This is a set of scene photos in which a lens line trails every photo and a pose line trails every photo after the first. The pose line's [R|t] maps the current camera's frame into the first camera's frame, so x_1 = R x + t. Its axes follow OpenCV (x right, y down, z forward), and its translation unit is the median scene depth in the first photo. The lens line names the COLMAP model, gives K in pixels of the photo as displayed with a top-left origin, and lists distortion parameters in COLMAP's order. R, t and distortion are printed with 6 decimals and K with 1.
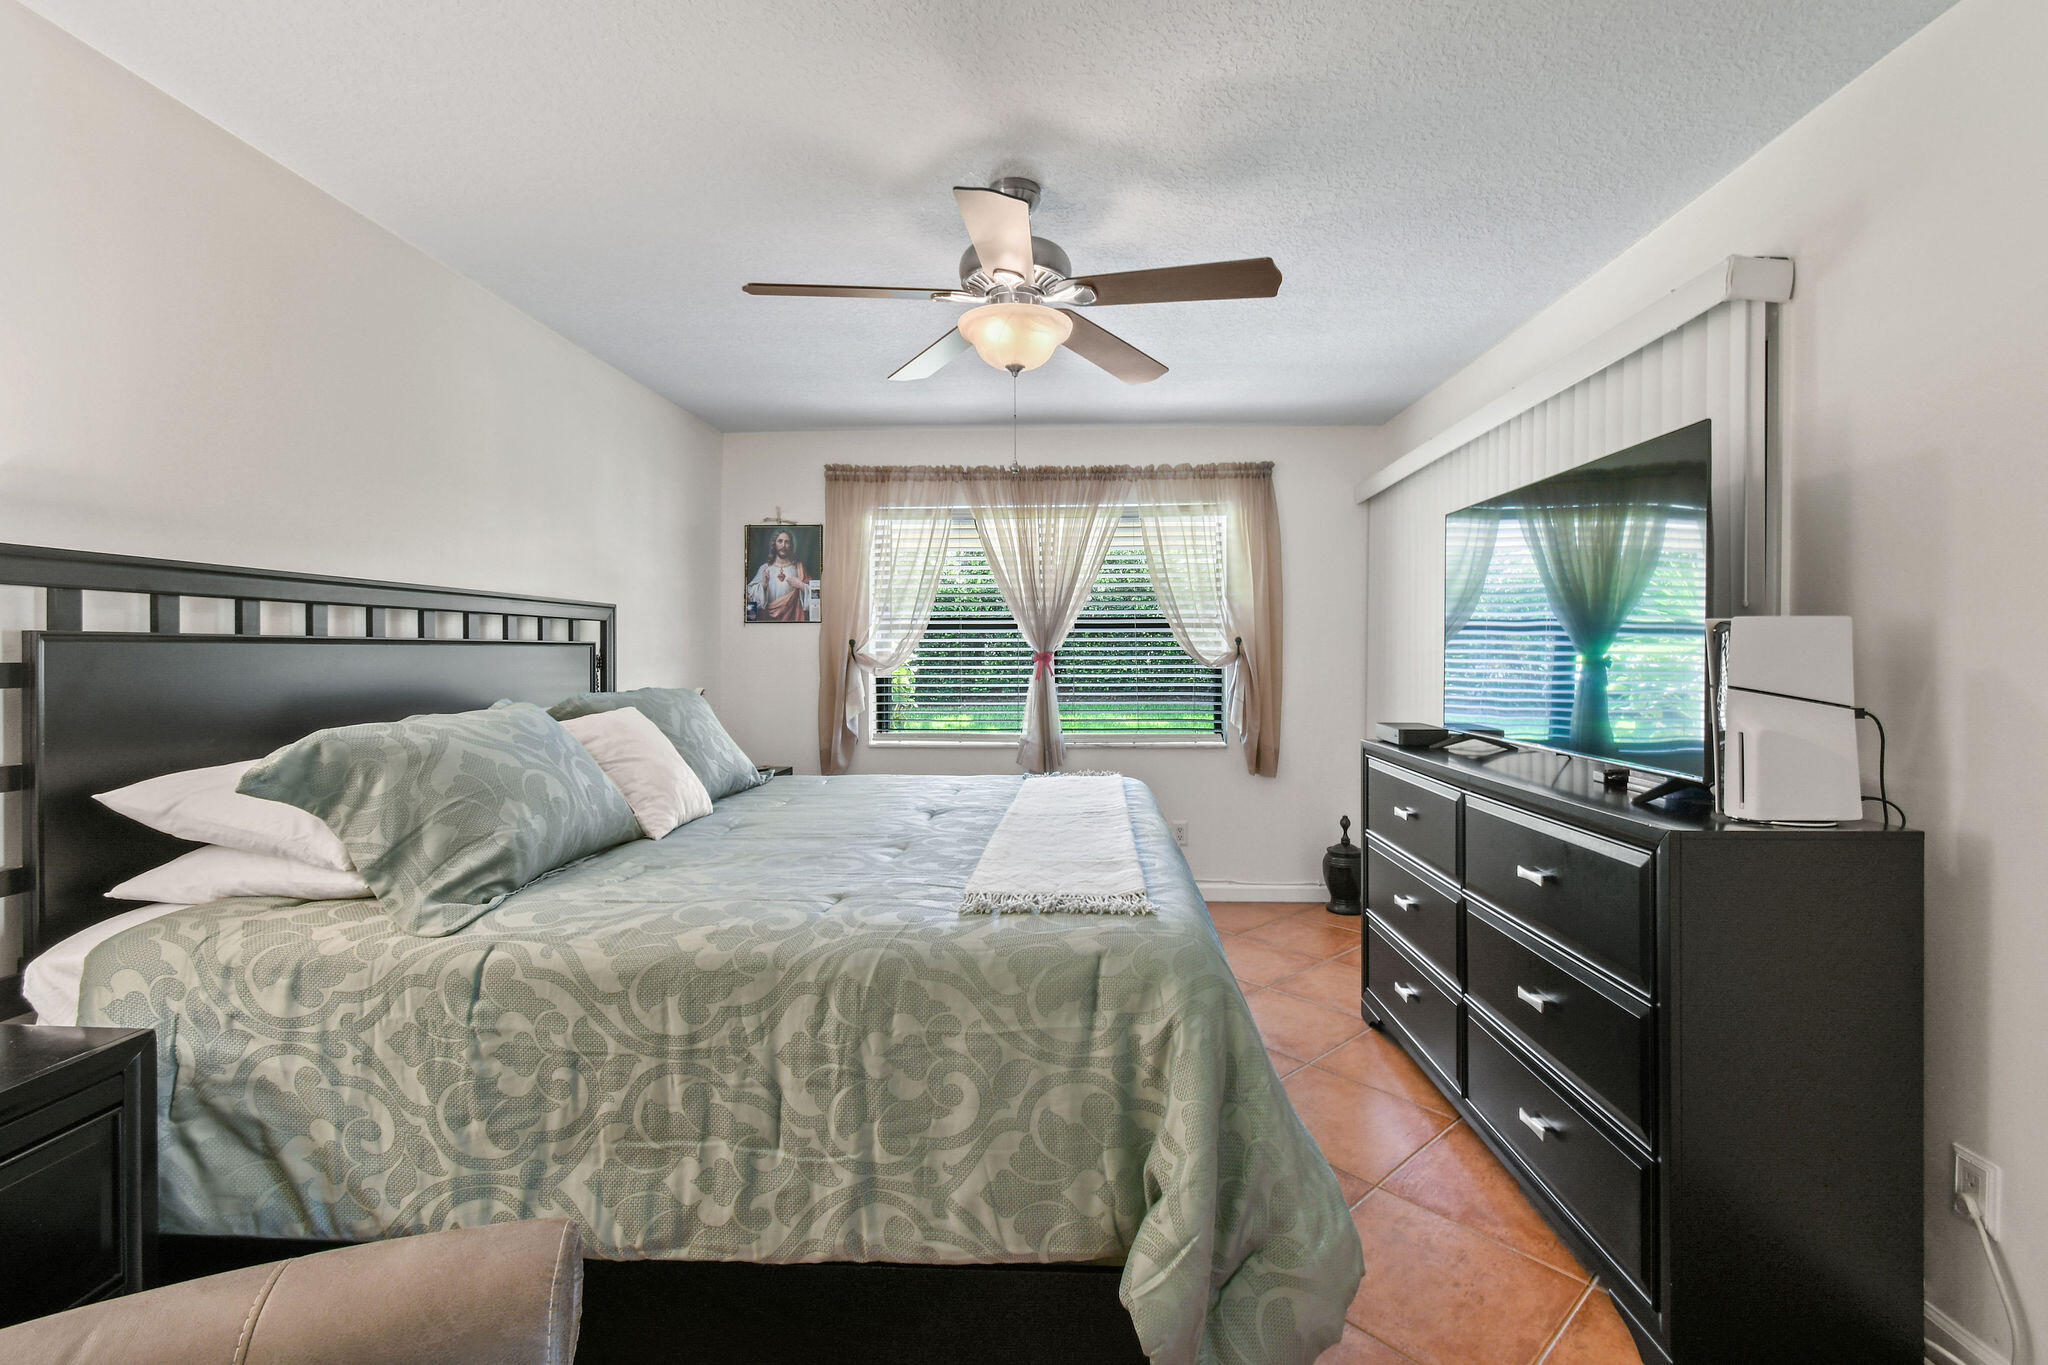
lens RADIAL K [[914.5, 0, 1029.8], [0, 914.5, 657.6], [0, 0, 1]] dist [-0.000796, -0.000249]
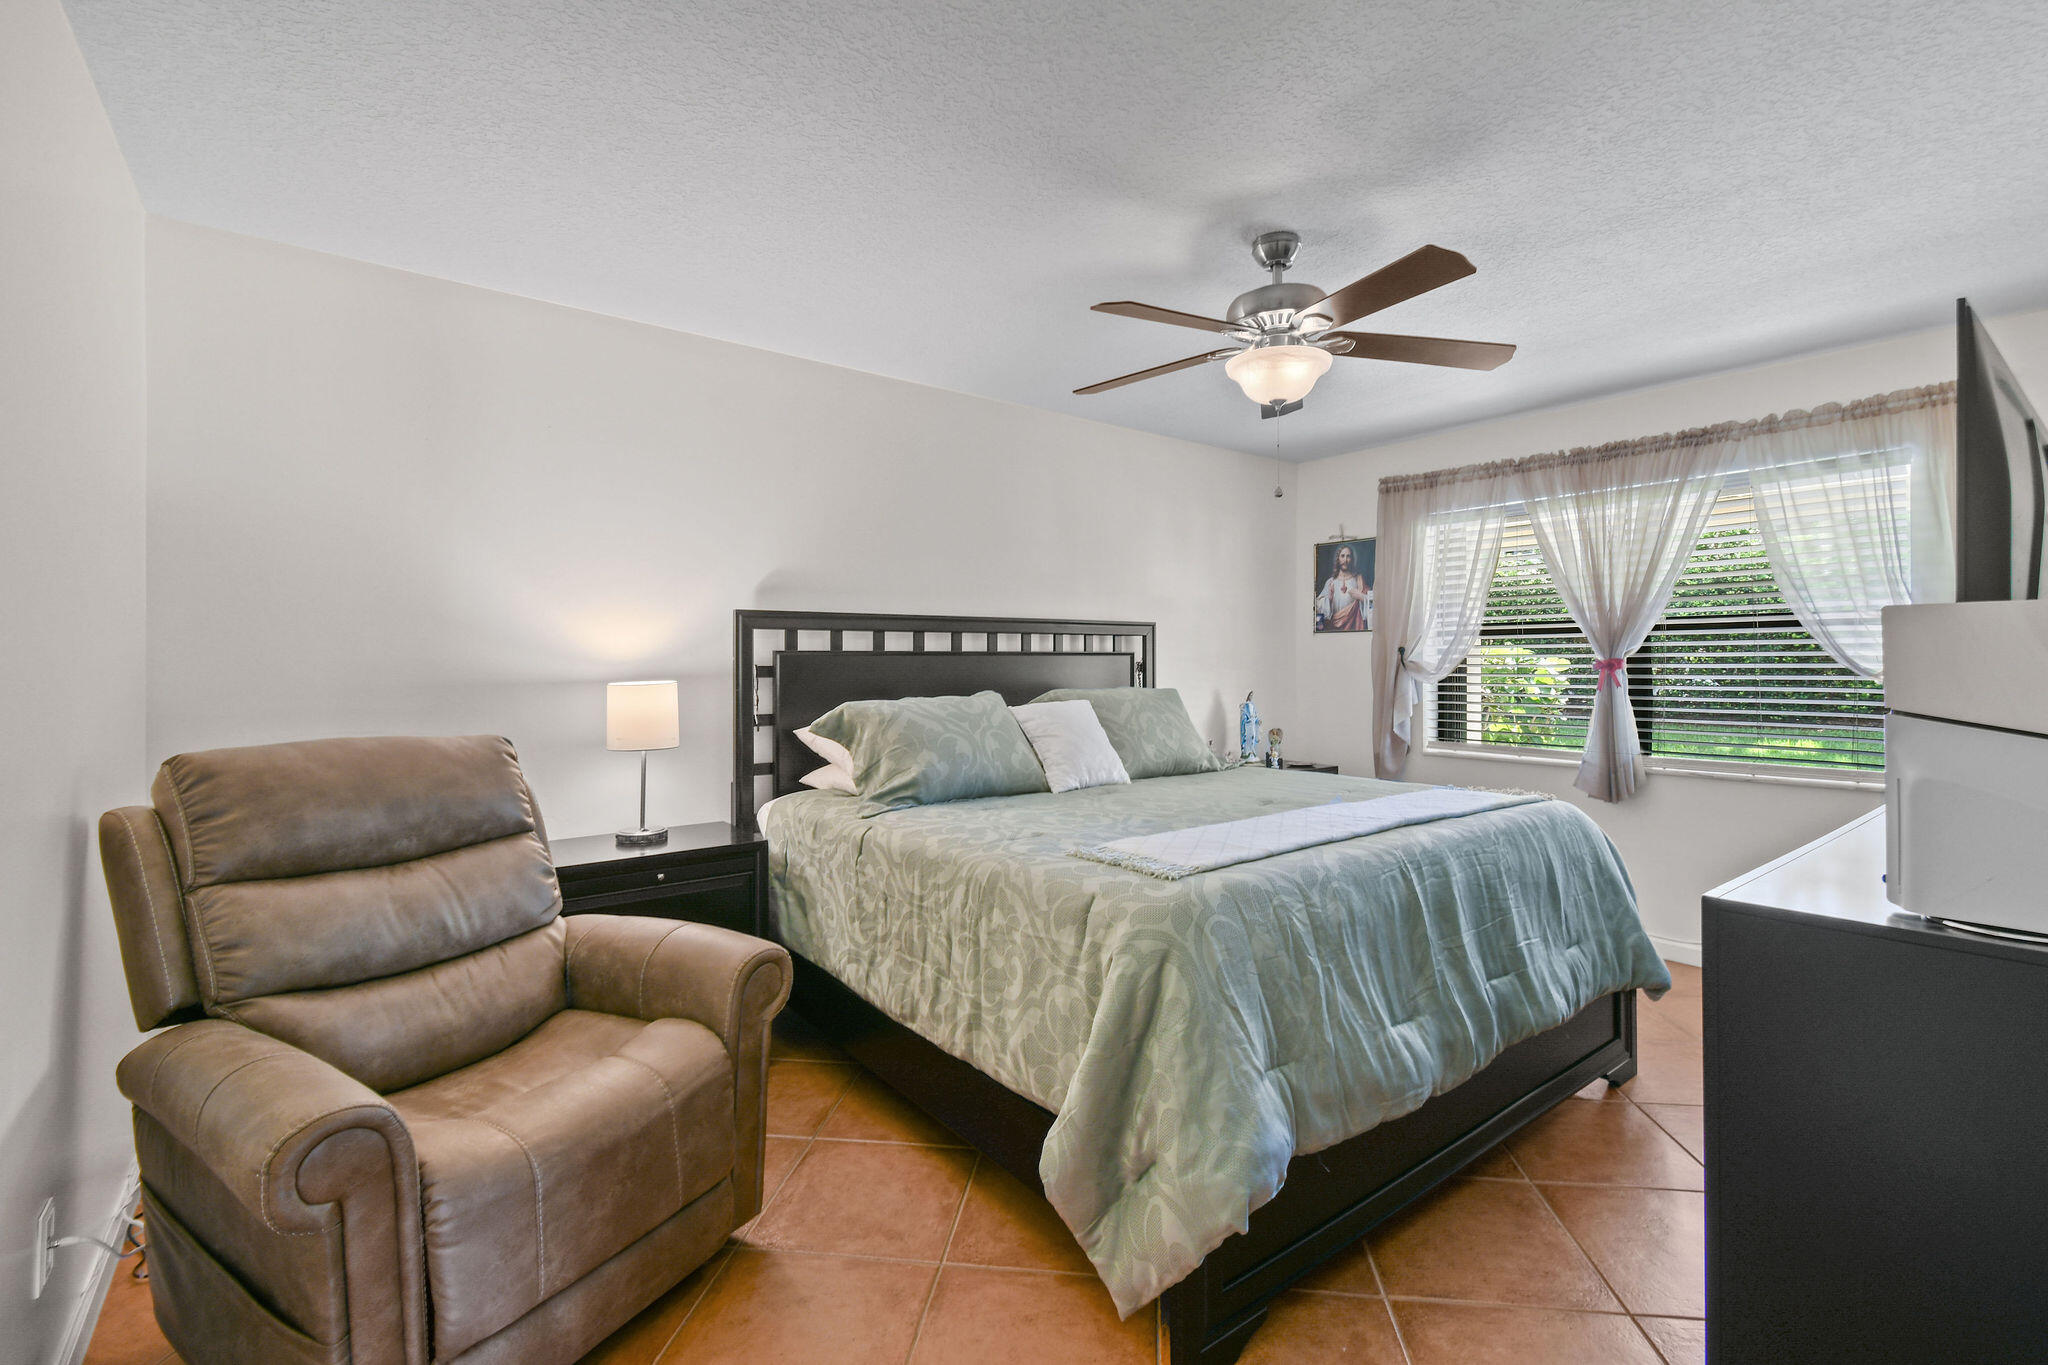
lens RADIAL K [[912.2, 0, 1026.1], [0, 912.2, 659.9], [0, 0, 1]] dist [-0.014455, -0.000119]
pose [[0.640442, -0.002244, -0.768004, 0.830918], [-0.002303, 0.999986, -0.004842, 0.000759], [0.768003, 0.004870, 0.640427, 0.088227]]
